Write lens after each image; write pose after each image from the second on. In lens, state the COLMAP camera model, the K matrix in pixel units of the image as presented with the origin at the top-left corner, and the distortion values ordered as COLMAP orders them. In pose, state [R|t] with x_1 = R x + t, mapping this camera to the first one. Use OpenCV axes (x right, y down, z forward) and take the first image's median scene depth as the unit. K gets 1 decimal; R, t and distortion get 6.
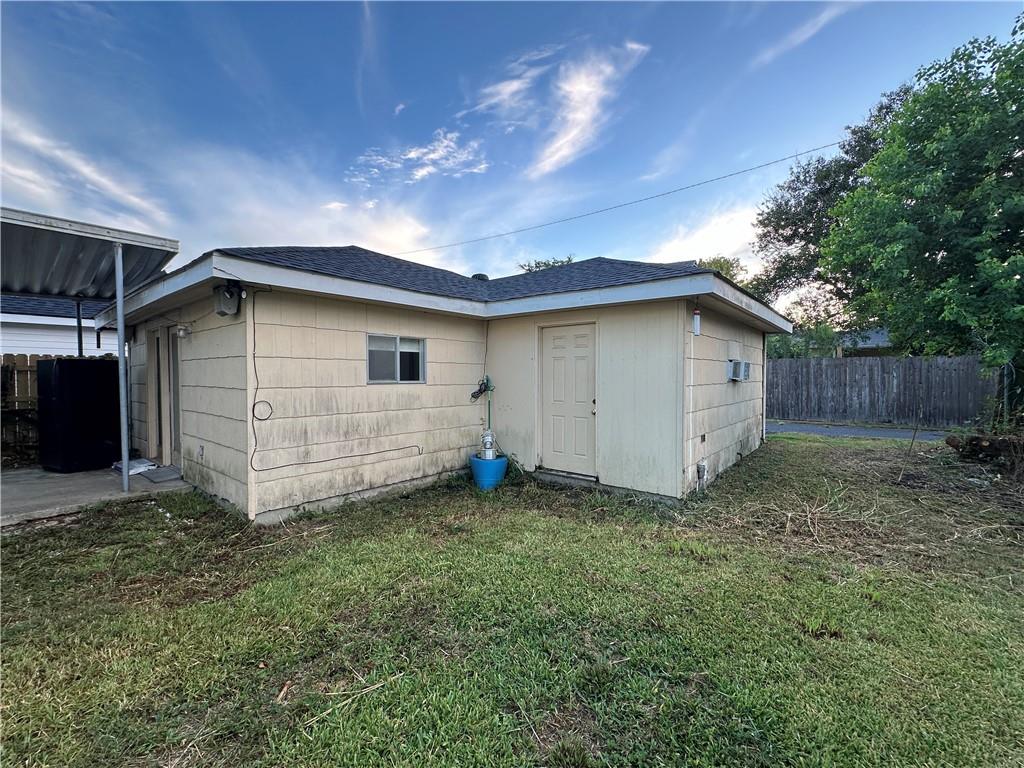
lens RADIAL K [[438.7, 0, 512.0], [0, 438.7, 384.0], [0, 0, 1]] dist [-0.001455, 0.000446]
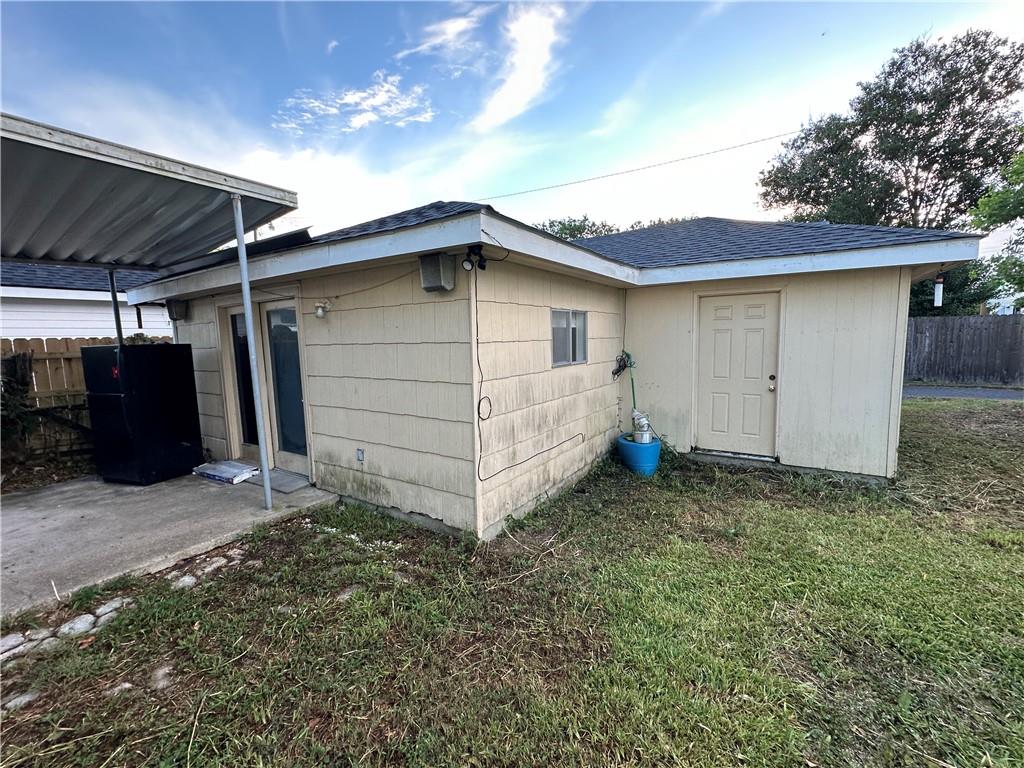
lens RADIAL K [[438.7, 0, 512.0], [0, 438.7, 384.0], [0, 0, 1]] dist [-0.001455, 0.000446]
pose [[0.993037, -0.035936, 0.112190, -0.230710], [0.026137, 0.995811, 0.087619, -0.020807], [-0.114868, -0.084077, 0.989816, 0.071184]]
